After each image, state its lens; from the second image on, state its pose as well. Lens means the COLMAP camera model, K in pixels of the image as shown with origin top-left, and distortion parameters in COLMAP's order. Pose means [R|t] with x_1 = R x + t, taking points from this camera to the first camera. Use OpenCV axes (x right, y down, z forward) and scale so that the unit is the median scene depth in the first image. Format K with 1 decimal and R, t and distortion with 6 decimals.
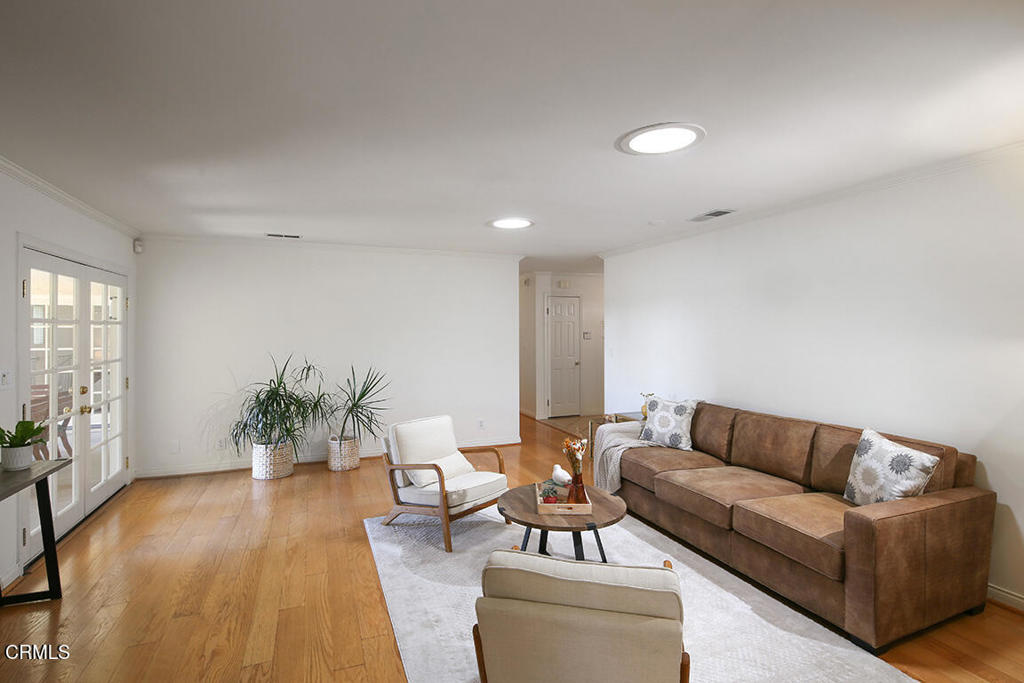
lens RADIAL K [[500.8, 0, 505.2], [0, 500.8, 331.6], [0, 0, 1]] dist [-0.000860, -0.001219]
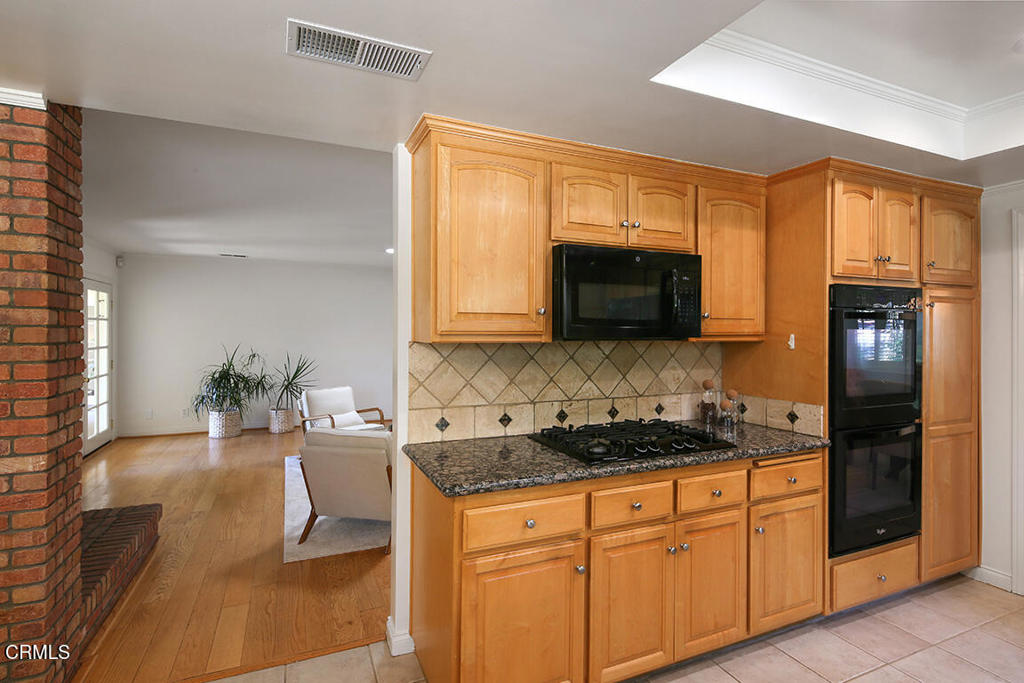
lens RADIAL K [[500.8, 0, 513.6], [0, 500.8, 341.9], [0, 0, 1]] dist [-0.000860, -0.001219]
pose [[0.998445, 0.006863, 0.055327, 0.236152], [-0.007376, 0.999932, 0.009081, 0.021276], [-0.055261, -0.009475, 0.998427, -0.383701]]
